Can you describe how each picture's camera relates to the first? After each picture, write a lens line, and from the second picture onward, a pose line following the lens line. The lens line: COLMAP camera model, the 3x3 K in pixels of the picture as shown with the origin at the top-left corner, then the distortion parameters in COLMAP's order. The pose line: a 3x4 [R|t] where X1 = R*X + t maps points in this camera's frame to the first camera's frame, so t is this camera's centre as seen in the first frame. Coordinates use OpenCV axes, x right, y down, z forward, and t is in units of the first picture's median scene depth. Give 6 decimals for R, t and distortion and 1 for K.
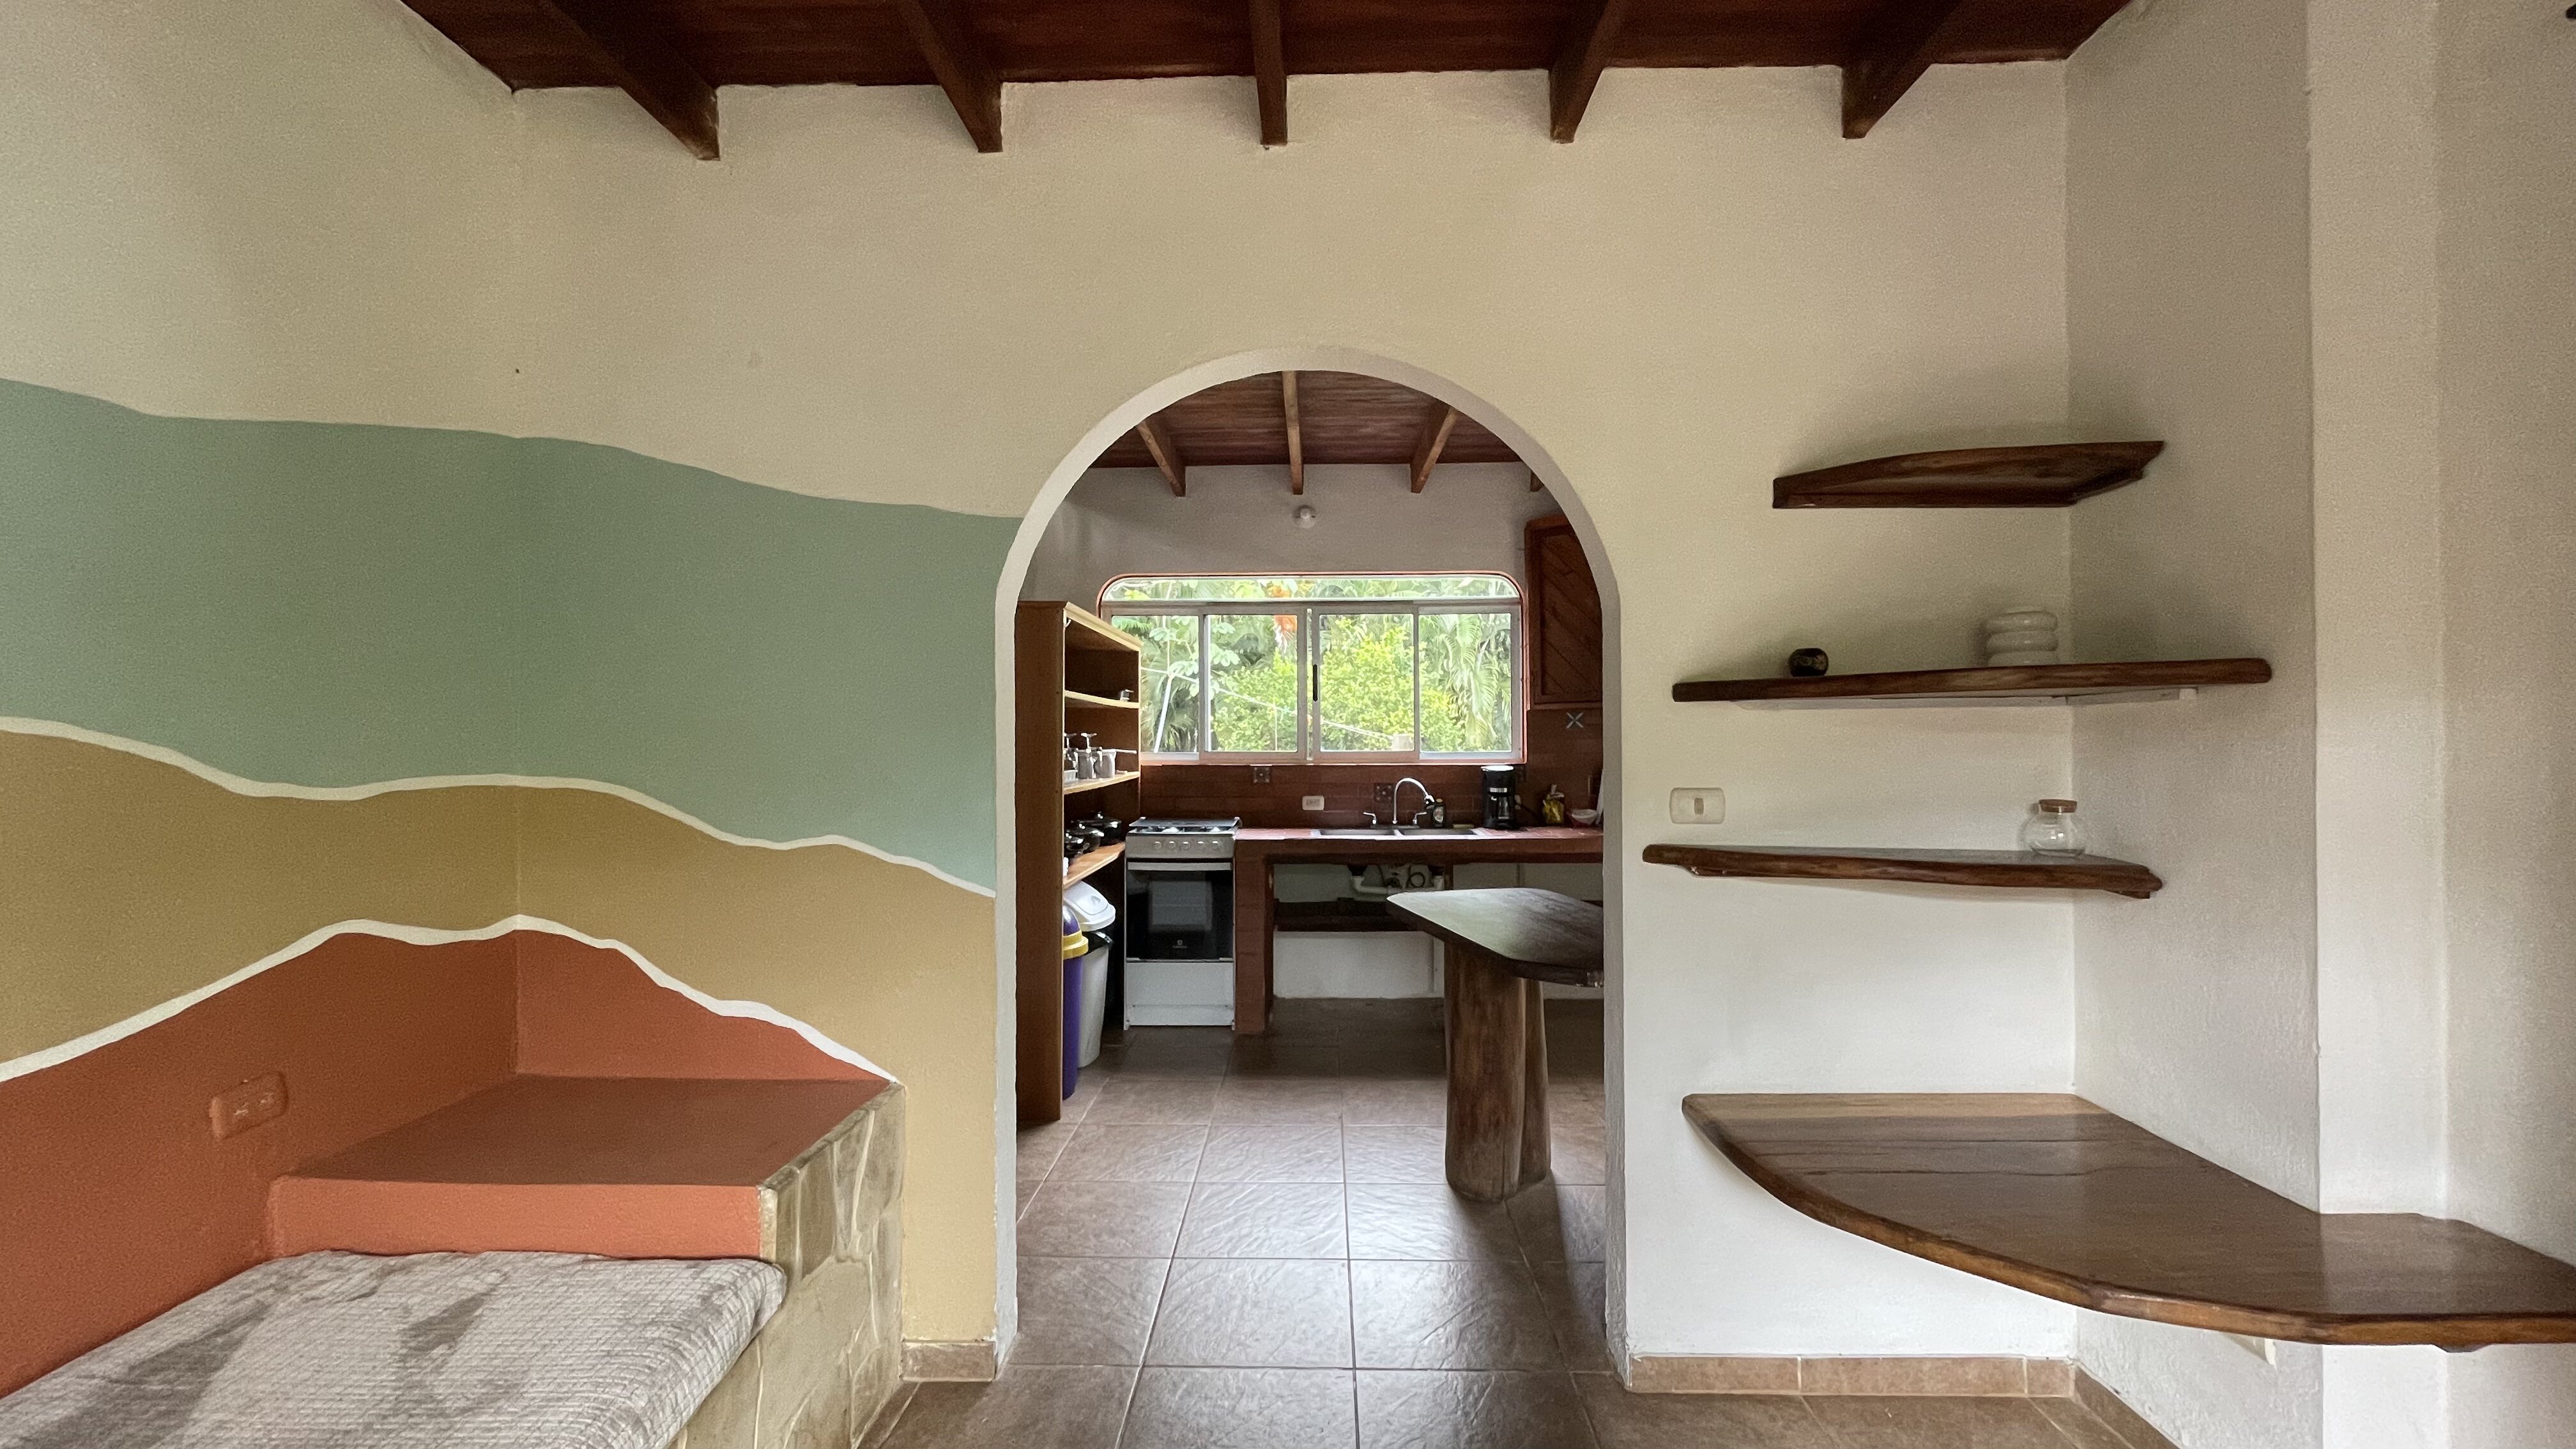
lens RADIAL K [[1041.1, 0, 1284.7], [0, 1041.1, 730.7], [0, 0, 1]] dist [-0.002941, -0.000300]
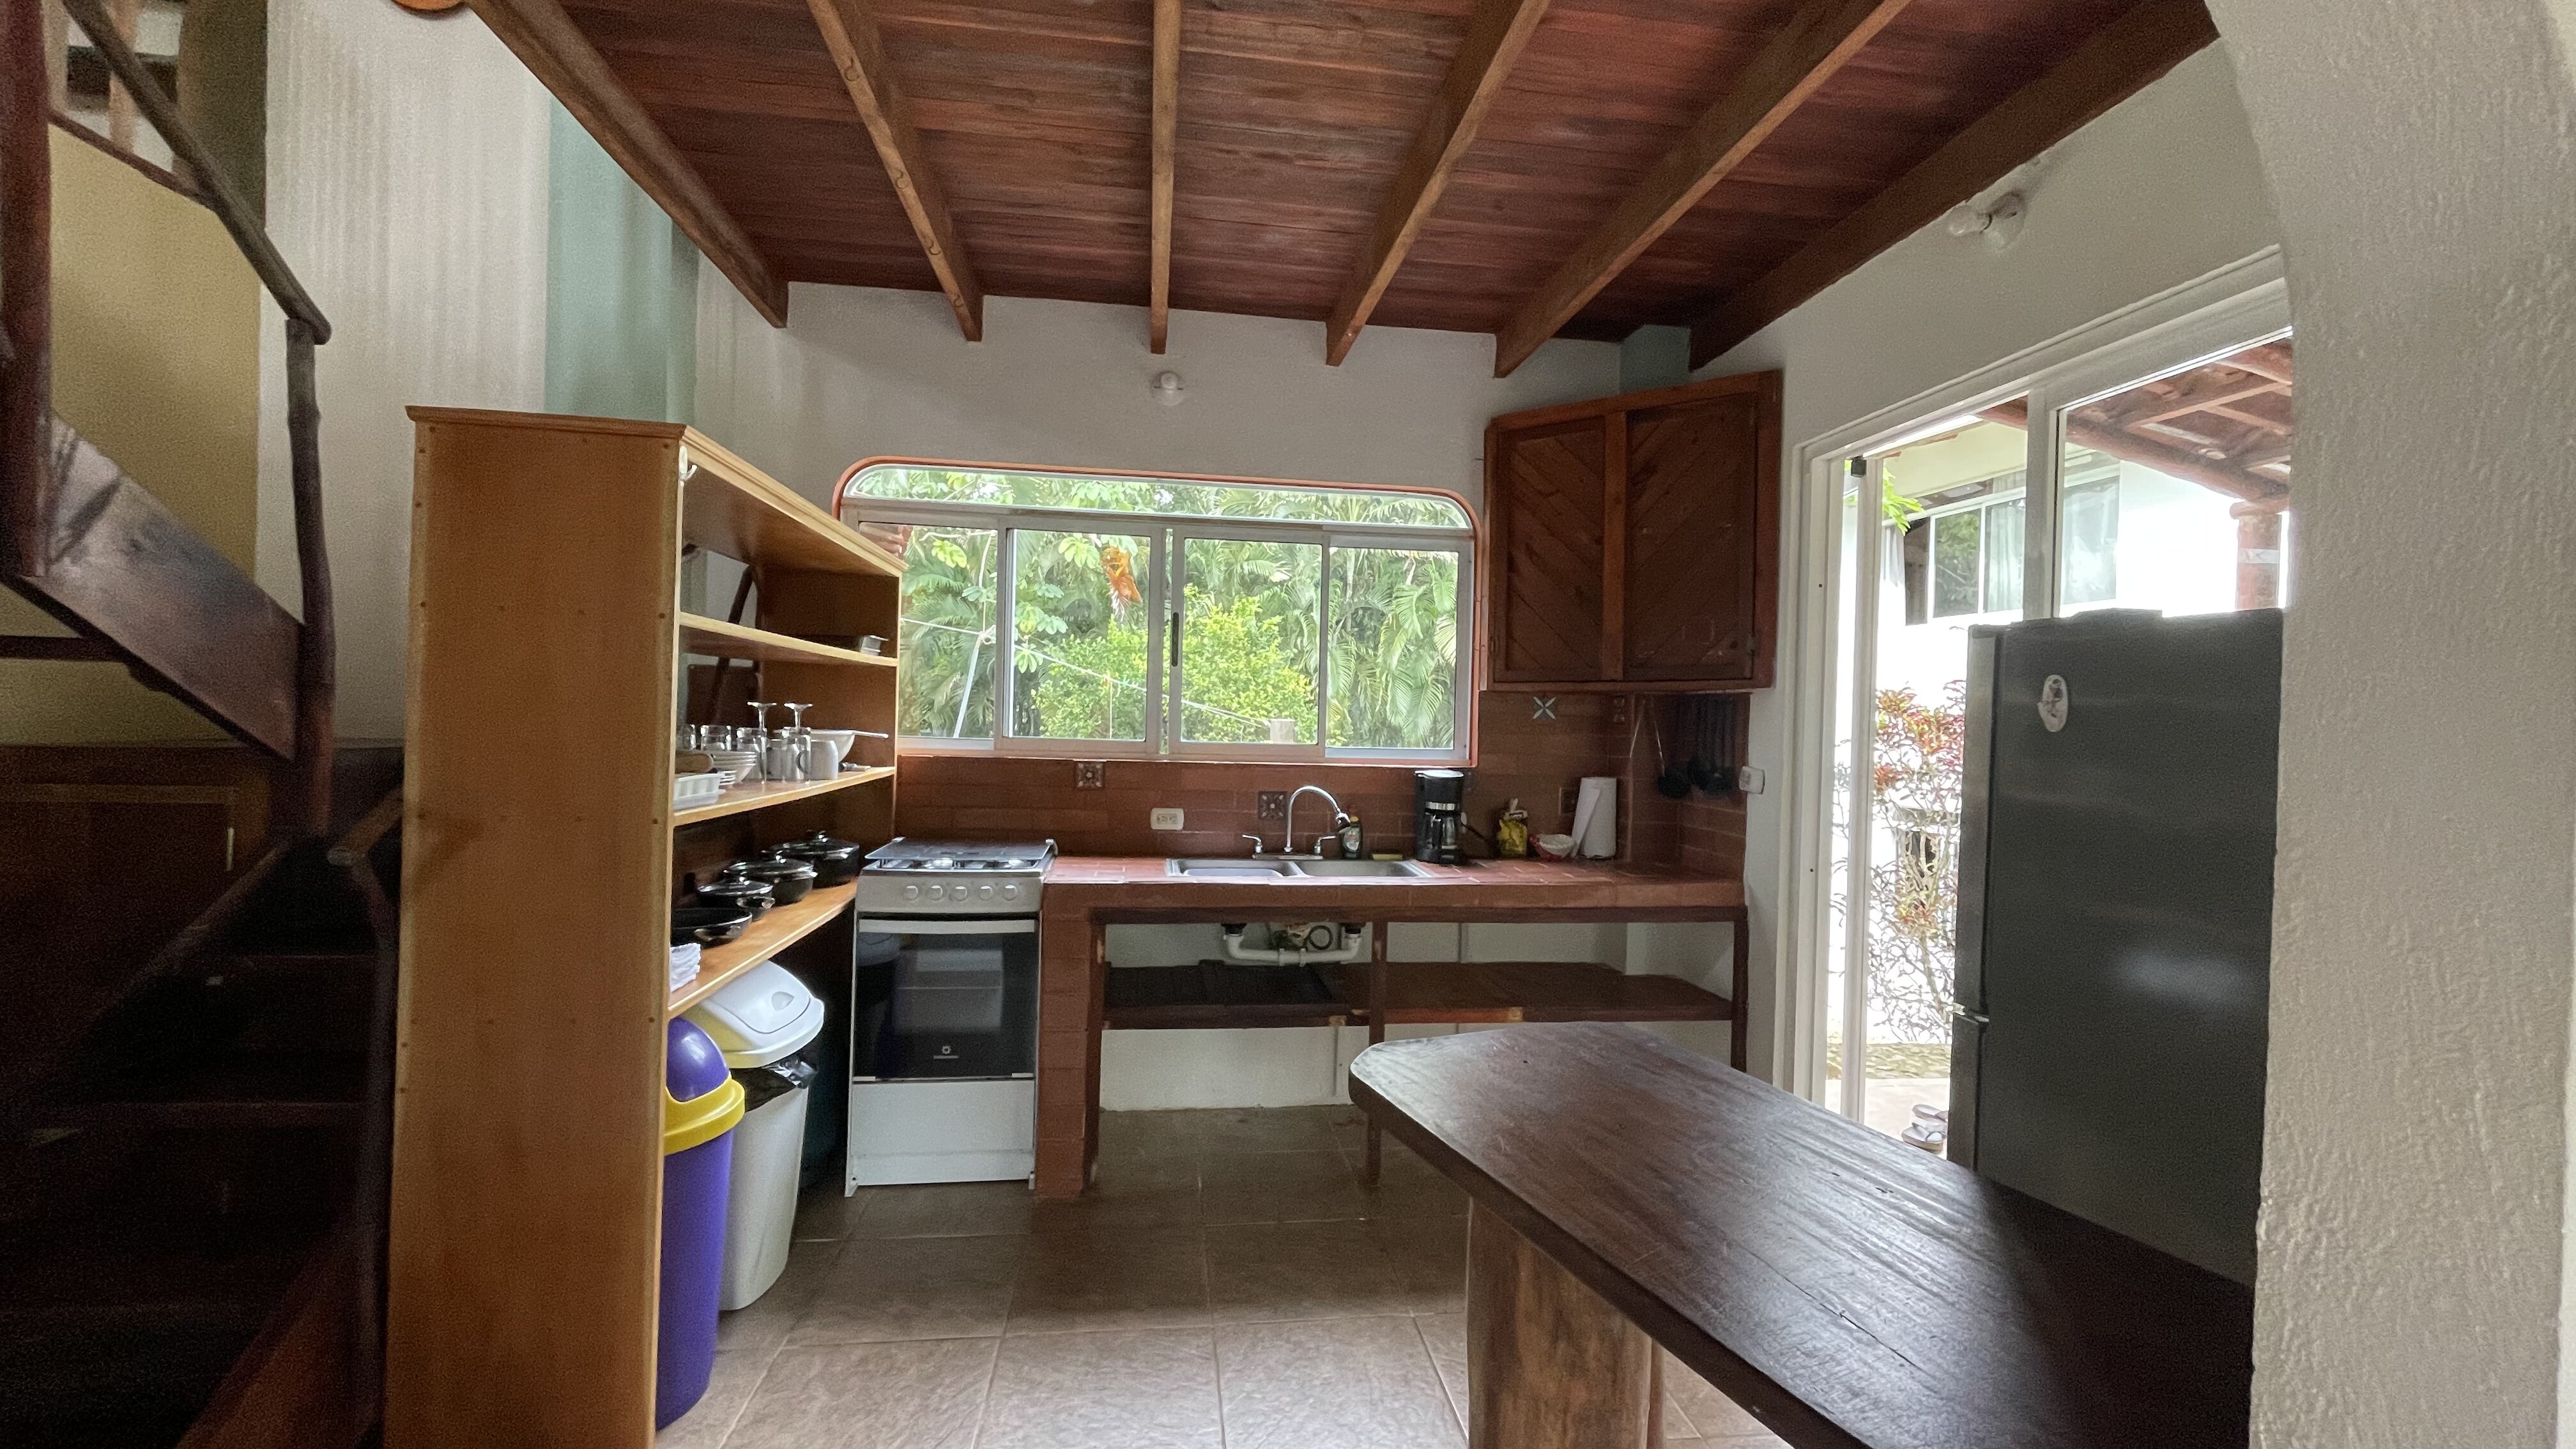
lens RADIAL K [[1041.1, 0, 1281.7], [0, 1041.1, 731.5], [0, 0, 1]] dist [-0.002941, -0.000300]
pose [[0.987052, 0.028298, 0.157882, -0.007405], [-0.031203, 0.999386, 0.015950, 0.000414], [-0.157334, -0.020670, 0.987329, 0.342732]]
